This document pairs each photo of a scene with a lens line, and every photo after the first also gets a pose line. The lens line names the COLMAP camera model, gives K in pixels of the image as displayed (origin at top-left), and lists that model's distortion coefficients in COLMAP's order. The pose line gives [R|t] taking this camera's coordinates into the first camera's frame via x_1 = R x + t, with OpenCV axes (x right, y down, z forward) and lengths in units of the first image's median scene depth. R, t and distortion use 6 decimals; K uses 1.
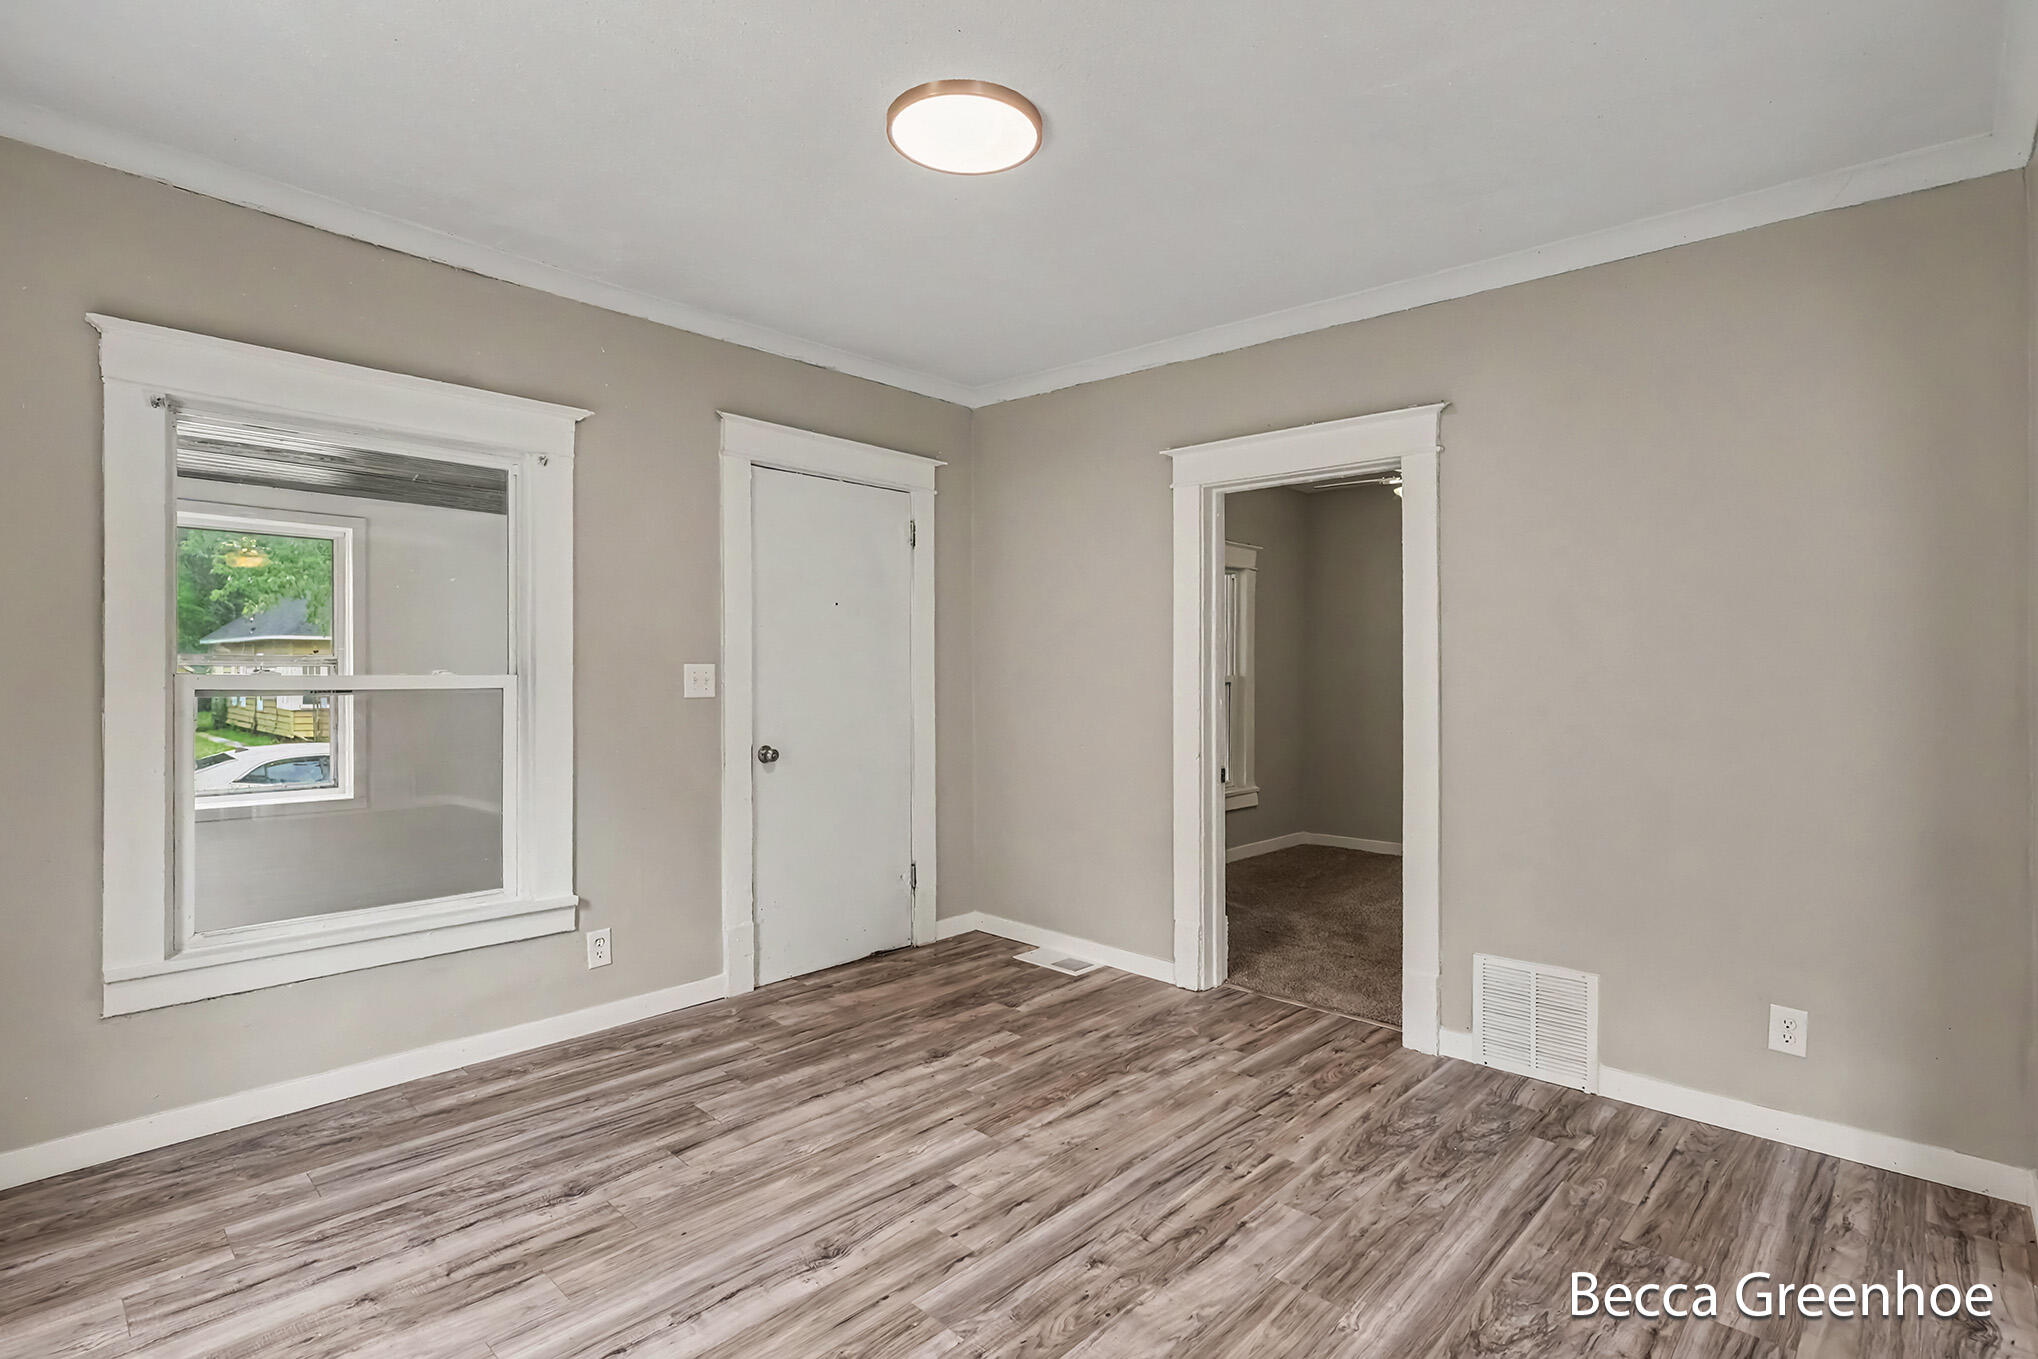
lens RADIAL K [[972.3, 0, 1016.2], [0, 972.3, 674.6], [0, 0, 1]] dist [-0.010687, -0.000217]
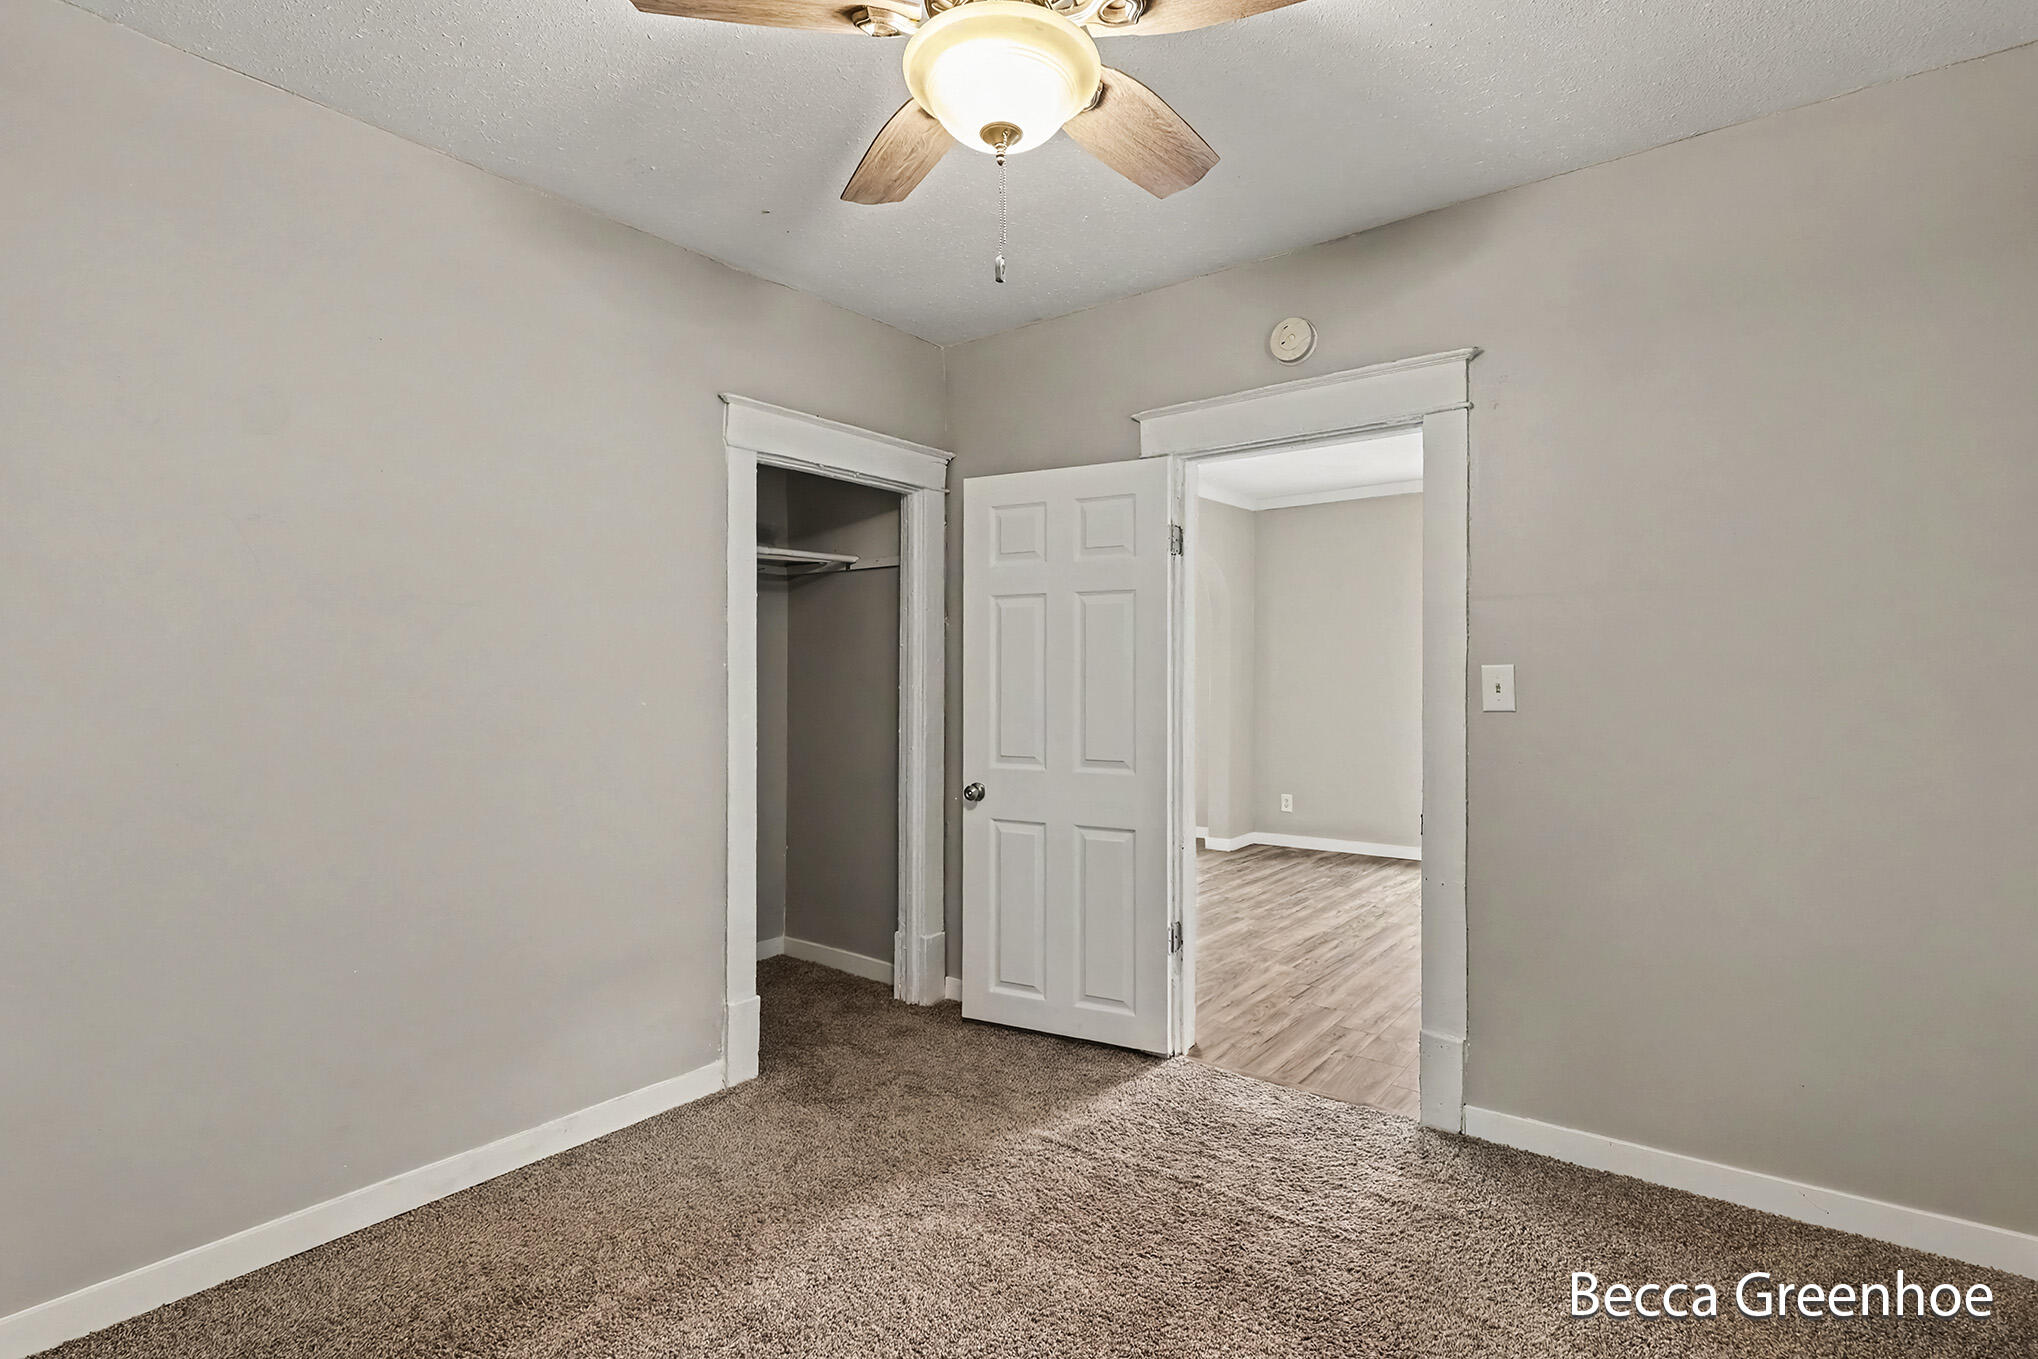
lens RADIAL K [[967.0, 0, 1014.7], [0, 967.0, 684.1], [0, 0, 1]] dist [-0.013357, 0.014020]
pose [[-0.996127, 0.002946, -0.087879, 0.728555], [0.002108, 0.999951, 0.009626, -0.002646], [0.087903, 0.009404, -0.996085, 2.146304]]
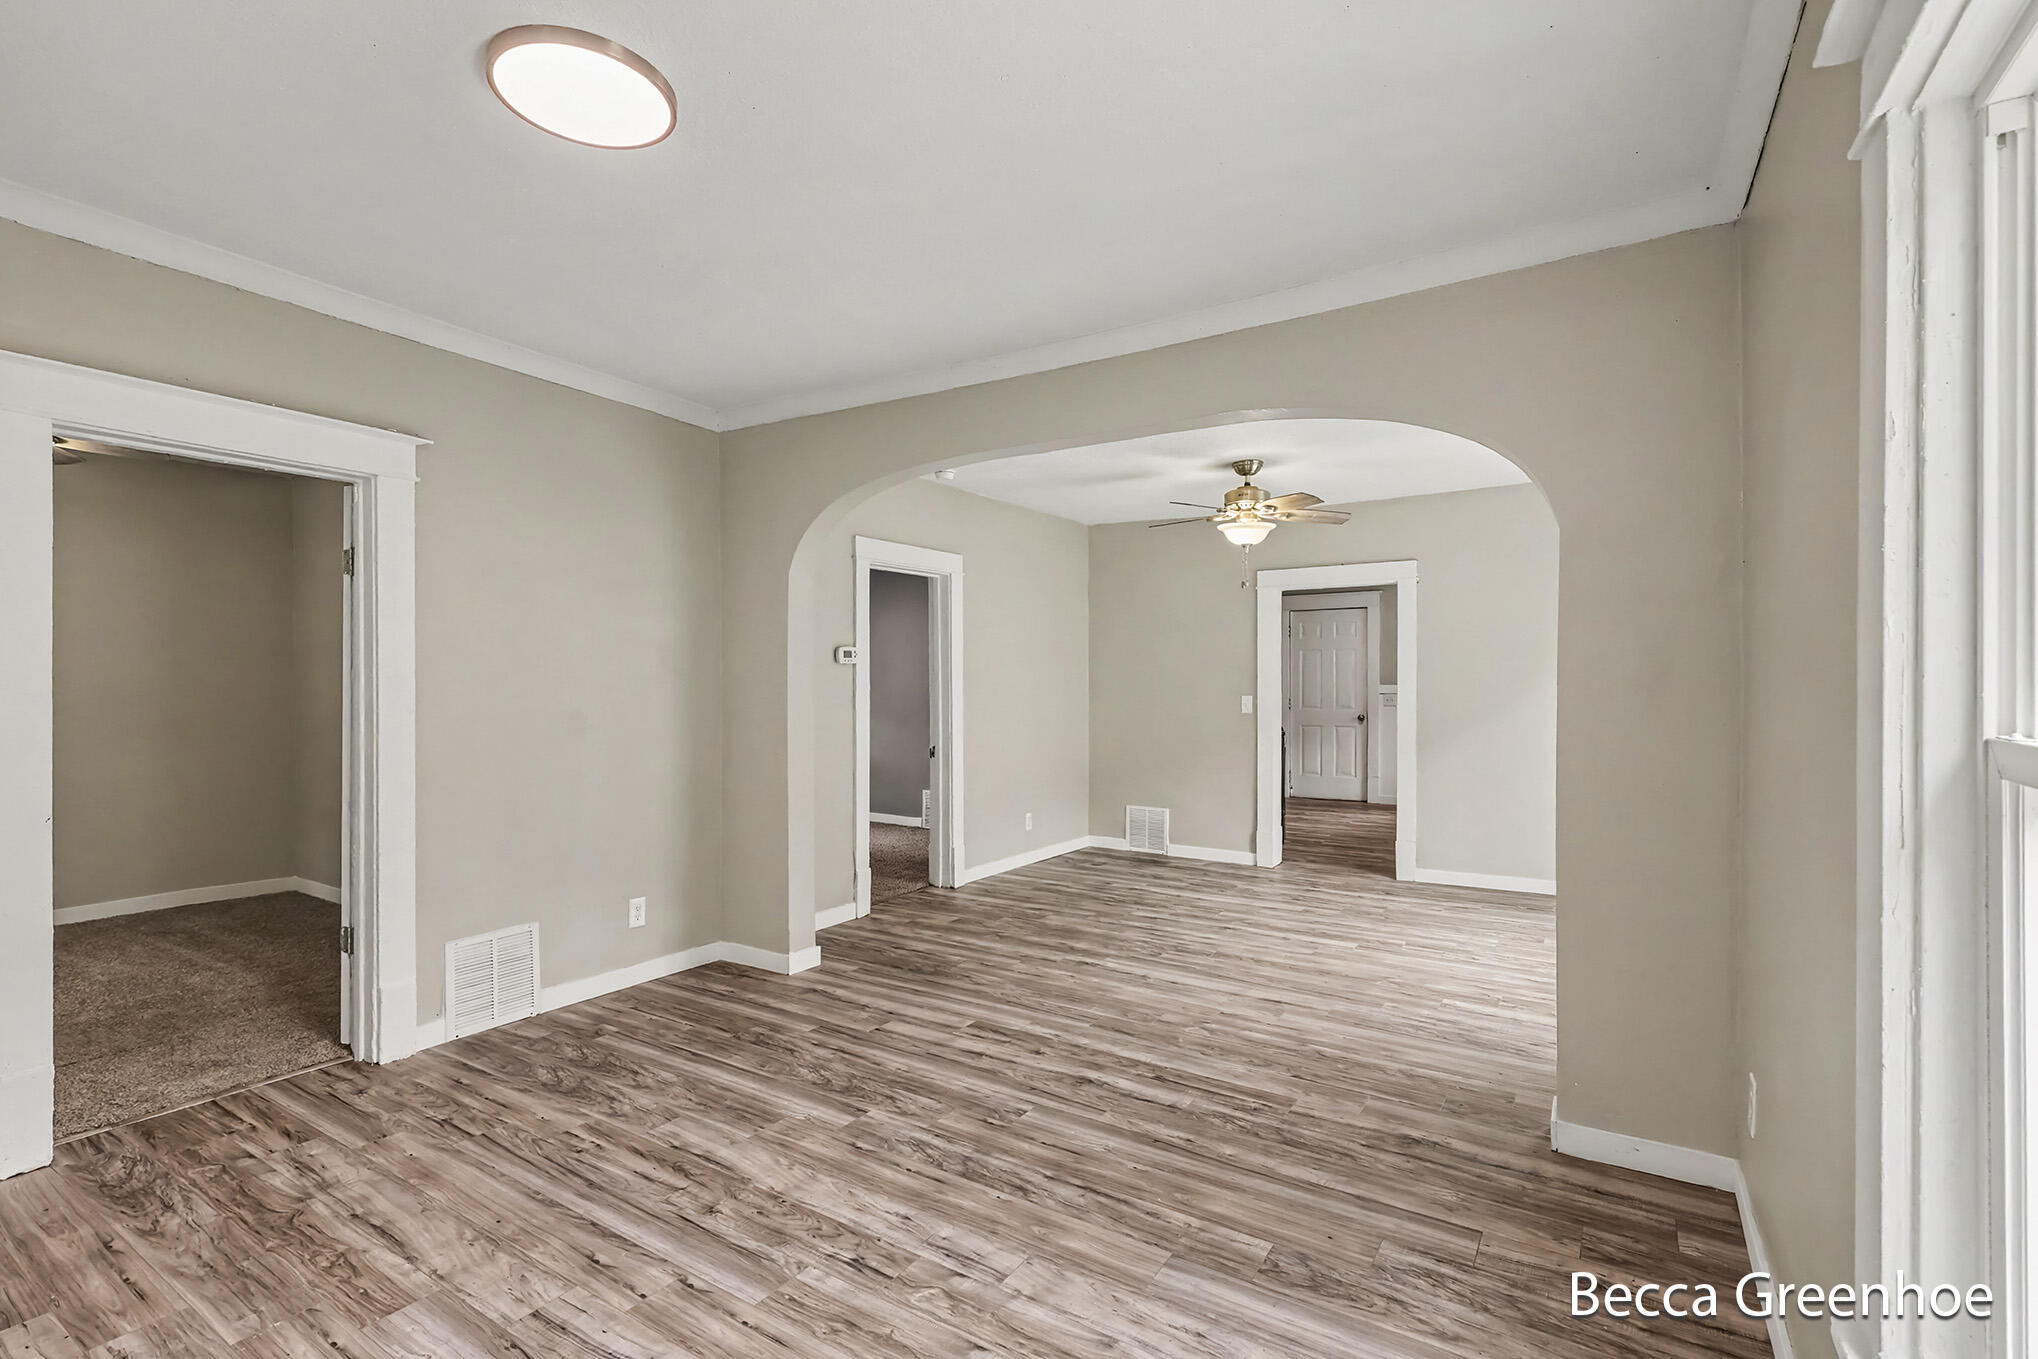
lens RADIAL K [[956.7, 0, 1011.8], [0, 956.7, 660.8], [0, 0, 1]] dist [-0.004969, -0.000217]
pose [[-0.181028, 0.018278, 0.983308, -0.745734], [0.002498, 0.999833, -0.018126, -0.013838], [-0.983475, -0.000825, -0.181043, 0.580247]]
